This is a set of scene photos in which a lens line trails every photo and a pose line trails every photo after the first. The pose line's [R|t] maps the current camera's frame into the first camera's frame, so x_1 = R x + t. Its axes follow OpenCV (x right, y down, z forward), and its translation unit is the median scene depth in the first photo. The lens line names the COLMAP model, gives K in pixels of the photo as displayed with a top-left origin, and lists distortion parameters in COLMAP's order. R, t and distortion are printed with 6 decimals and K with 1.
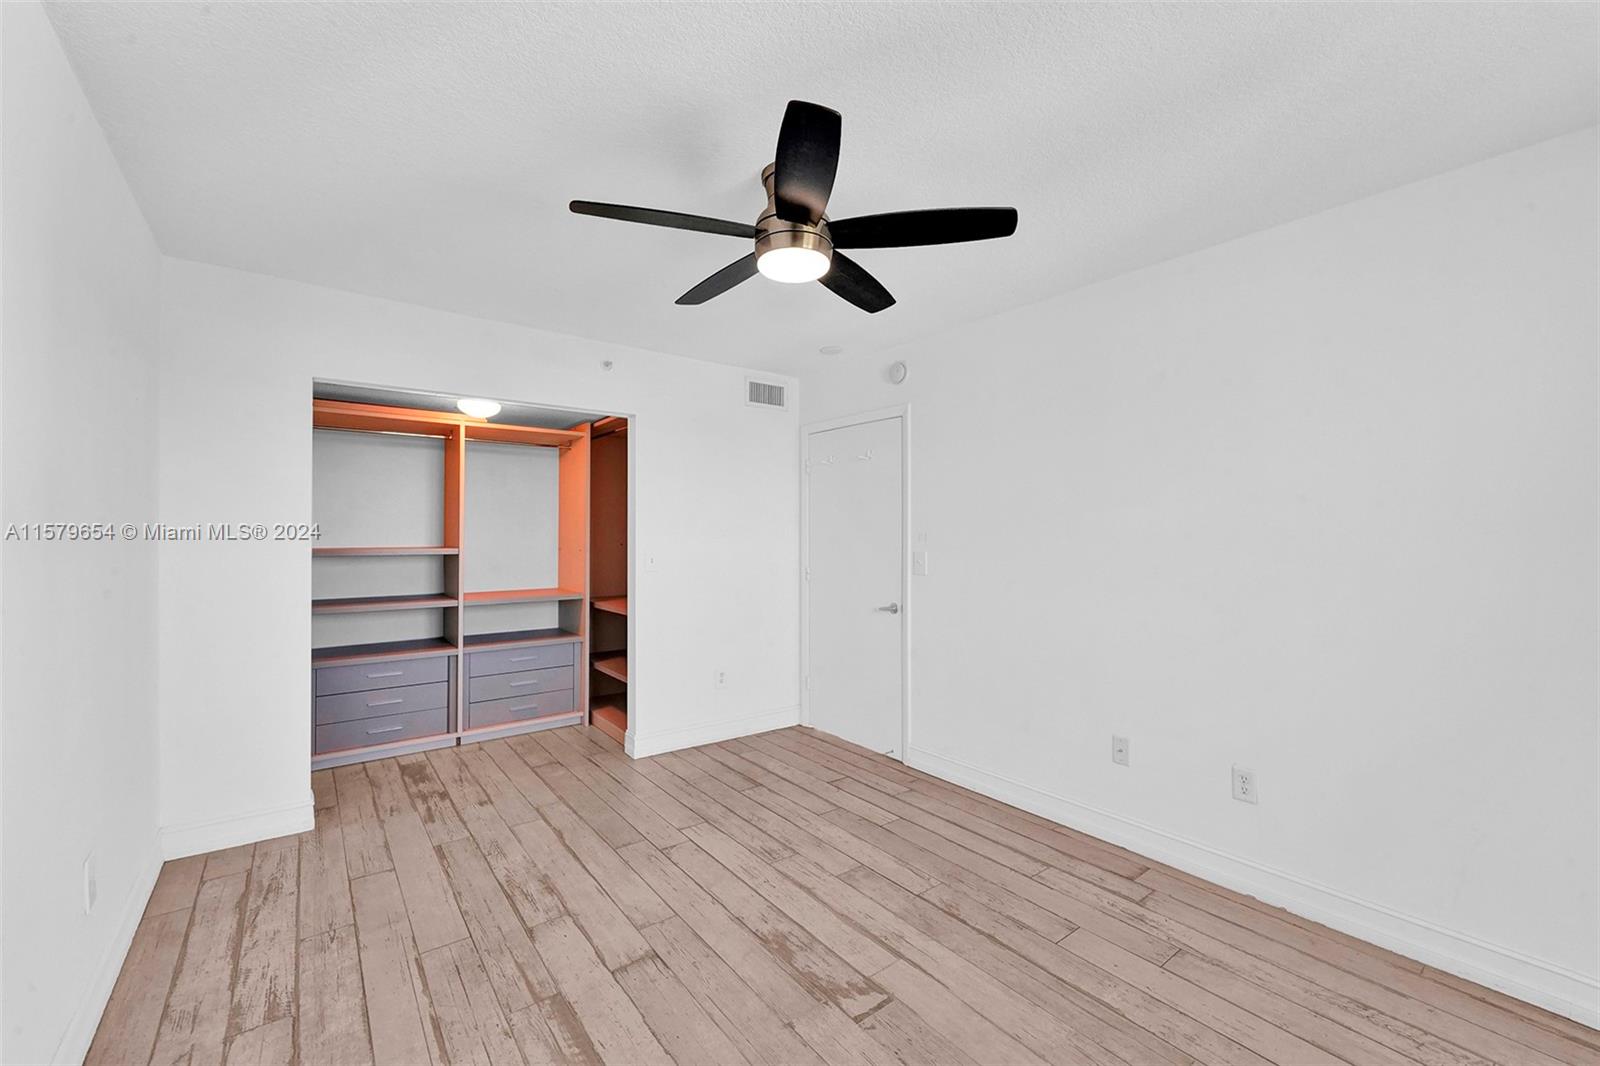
lens RADIAL K [[657.9, 0, 799.1], [0, 657.9, 516.4], [0, 0, 1]] dist [-0.005361, 0.000039]
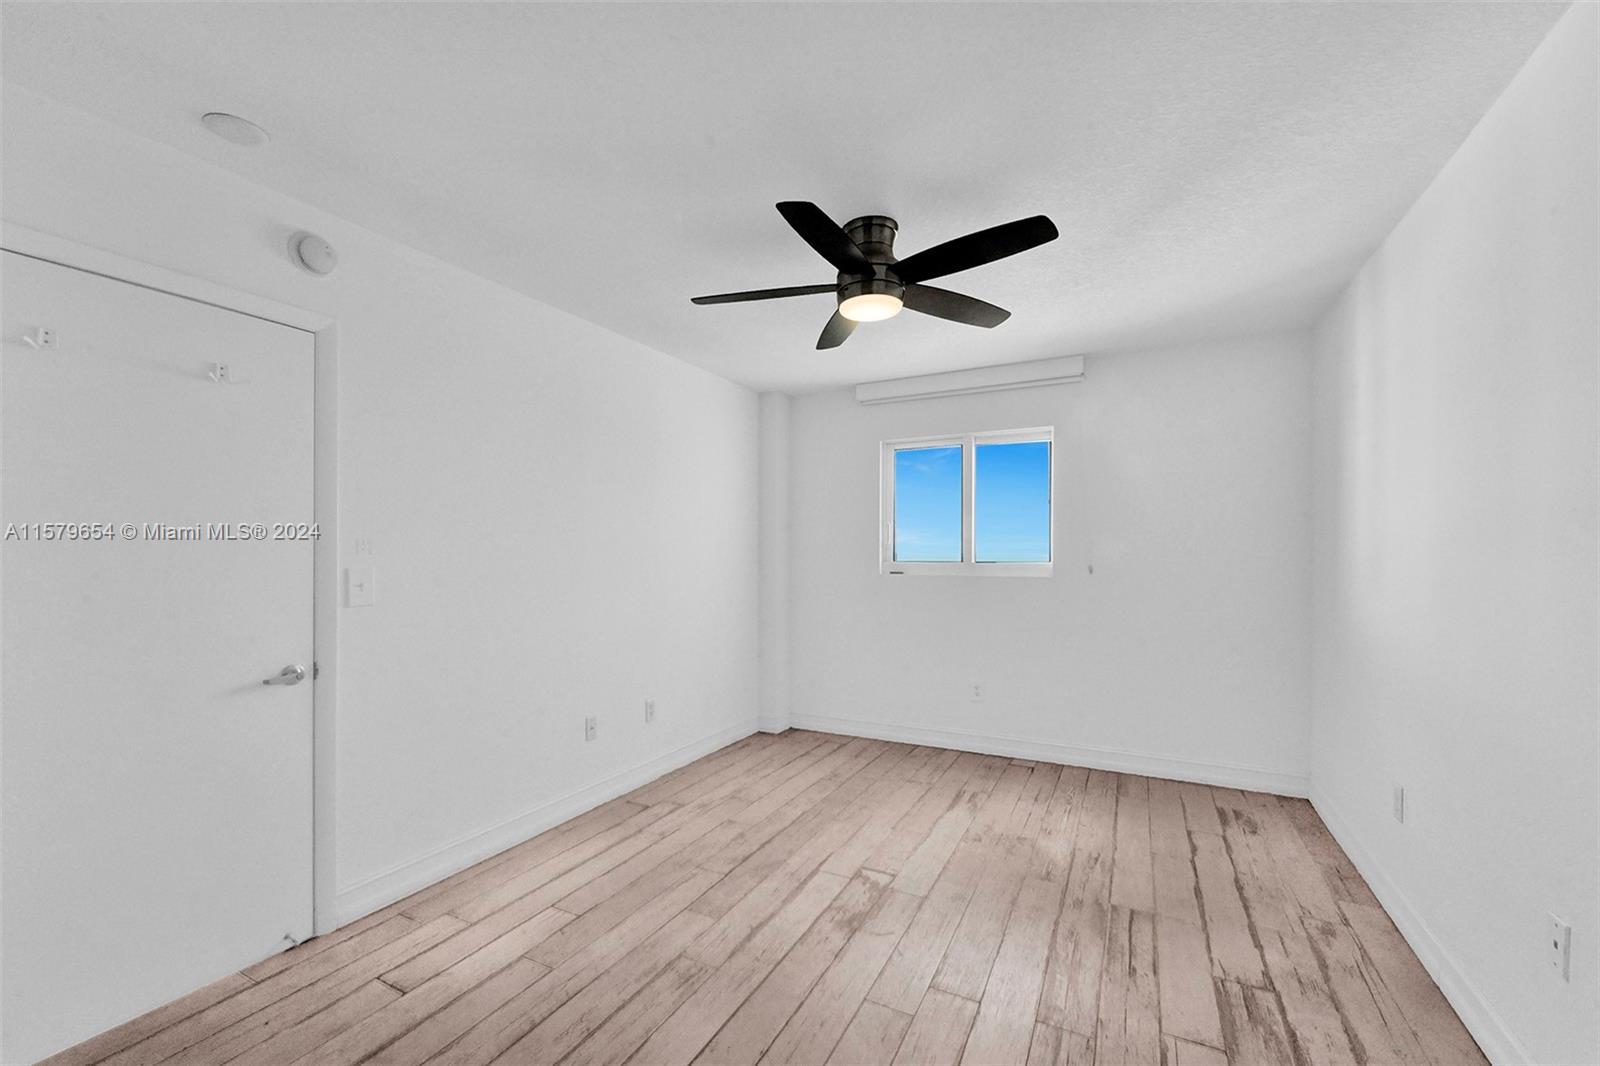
lens RADIAL K [[651.9, 0, 782.1], [0, 651.9, 558.8], [0, 0, 1]] dist [-0.000089, 0.000092]
pose [[-0.410238, -0.010098, 0.911923, -0.927563], [-0.024977, 0.999688, -0.000166, 0.052128], [-0.911636, -0.022845, -0.410362, 1.506781]]
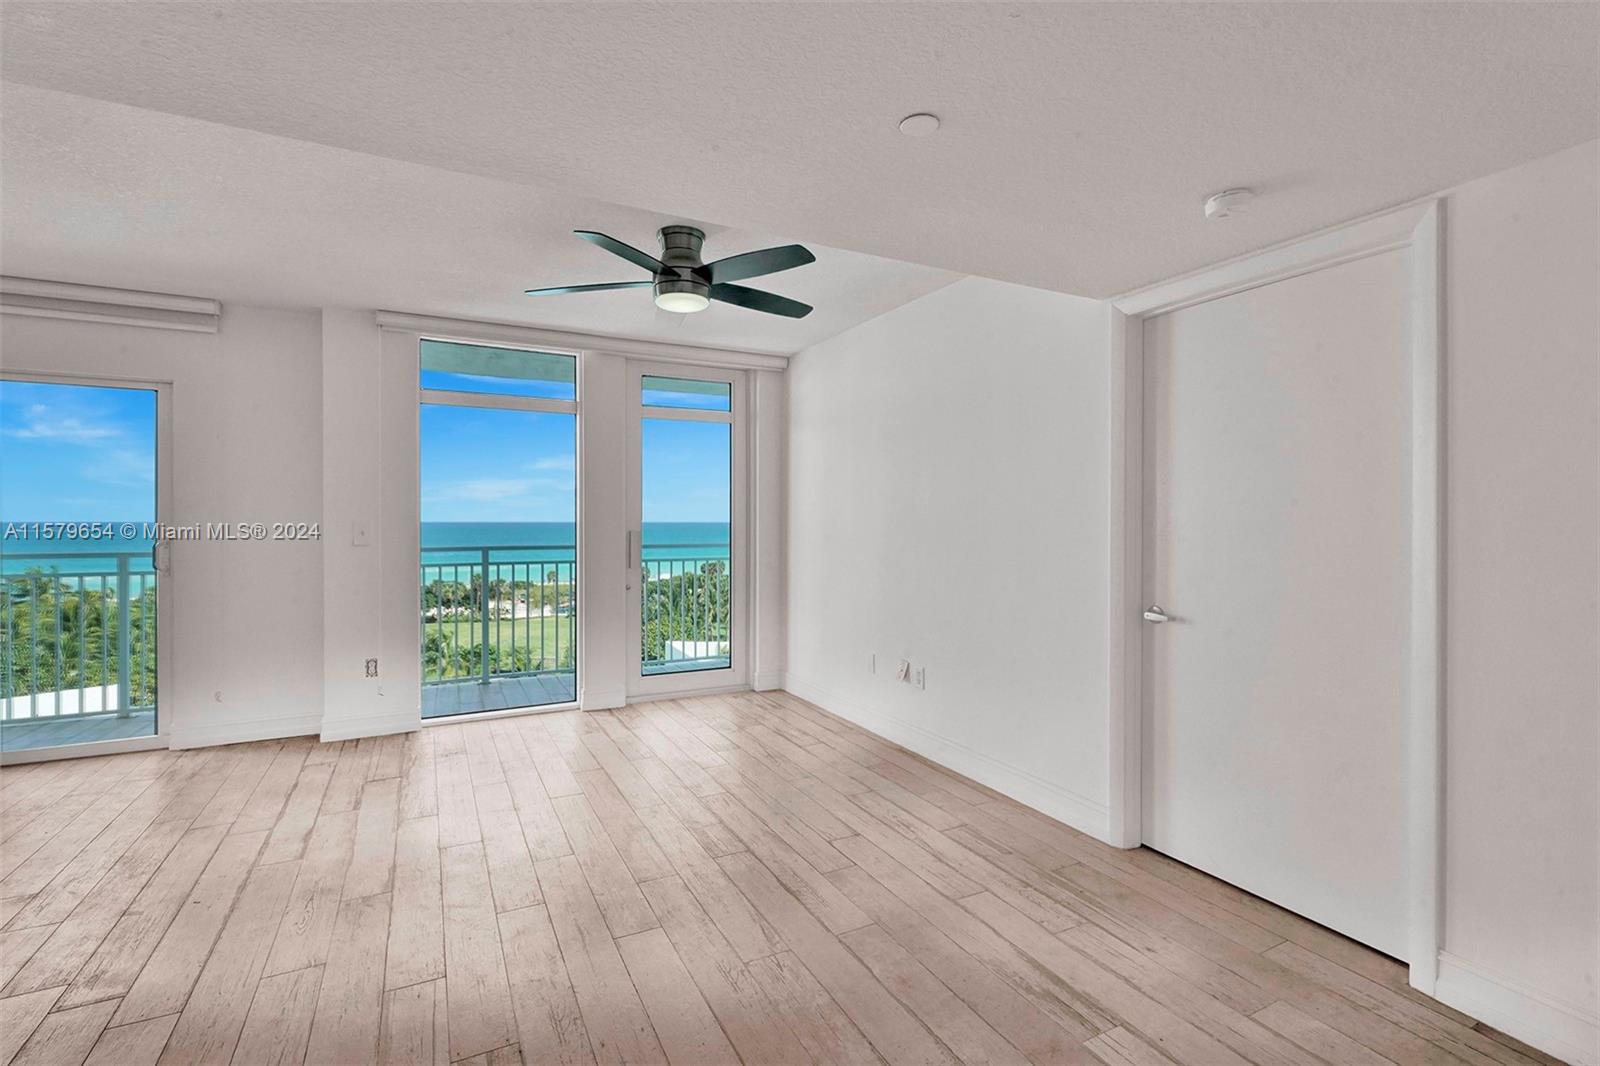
lens RADIAL K [[712.4, 0, 790.0], [0, 712.4, 528.0], [0, 0, 1]] dist [-0.001672, -0.000163]
pose [[0.984146, -0.001379, -0.177356, 1.057874], [0.007142, 0.999467, 0.031862, 0.047291], [0.177218, -0.032624, 0.983631, 0.175197]]
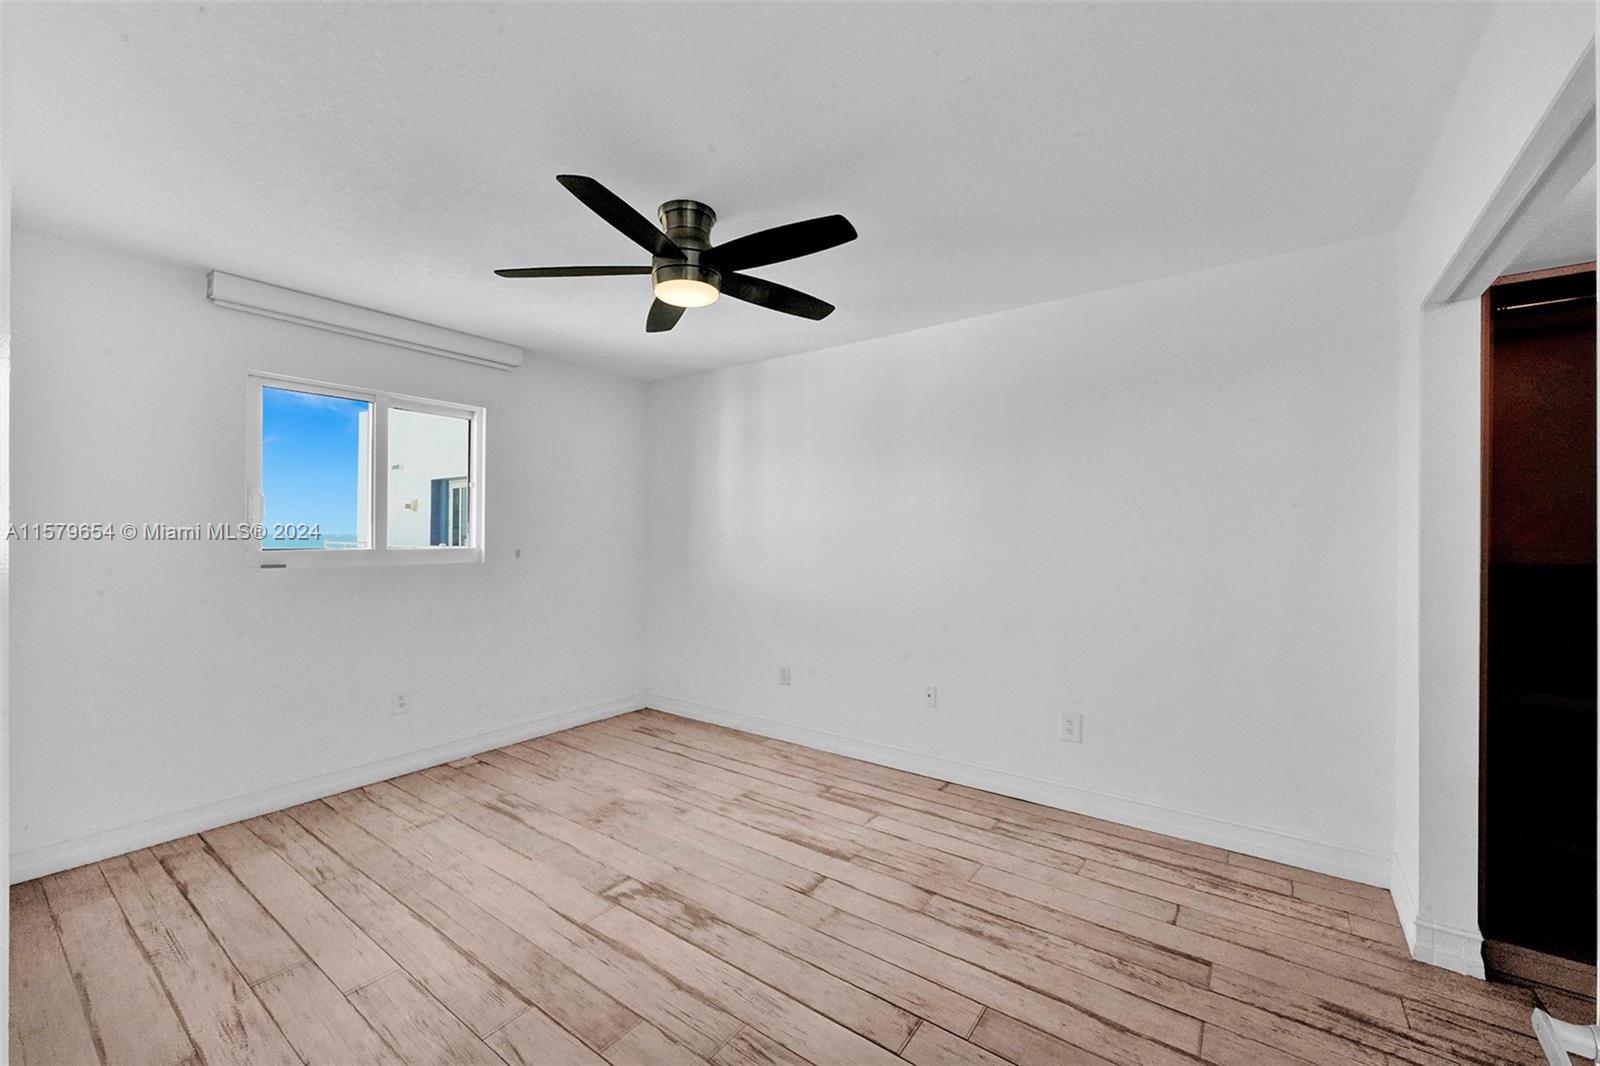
lens RADIAL K [[641.5, 0, 790.2], [0, 641.5, 531.2], [0, 0, 1]] dist [-0.003125, -0.000143]
pose [[-0.962326, -0.007543, -0.271793, 0.109432], [0.000922, 0.999519, -0.031005, 0.060793], [0.271896, -0.030087, -0.961856, 1.979853]]
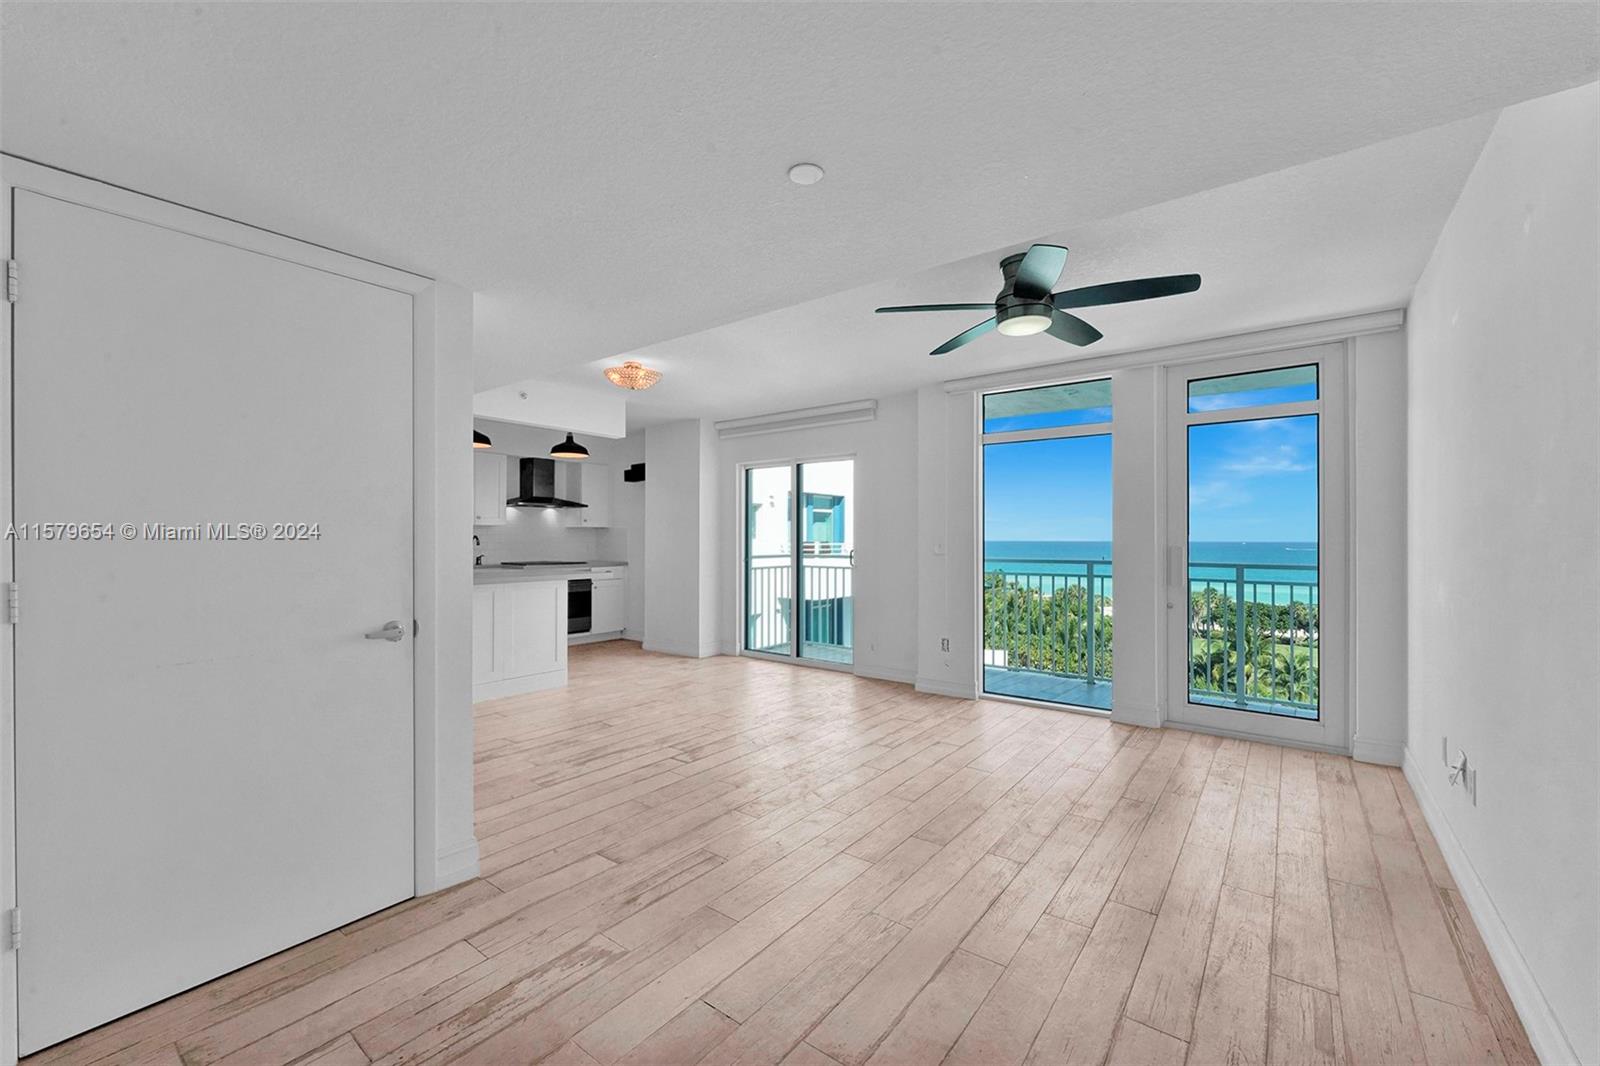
lens RADIAL K [[649.9, 0, 792.9], [0, 649.9, 534.4], [0, 0, 1]] dist [-0.002189, -0.000105]
pose [[0.259919, -0.010215, -0.965576, 1.753333], [0.021570, 0.999756, -0.004770, 0.072995], [0.965389, -0.019588, 0.260076, 0.695047]]
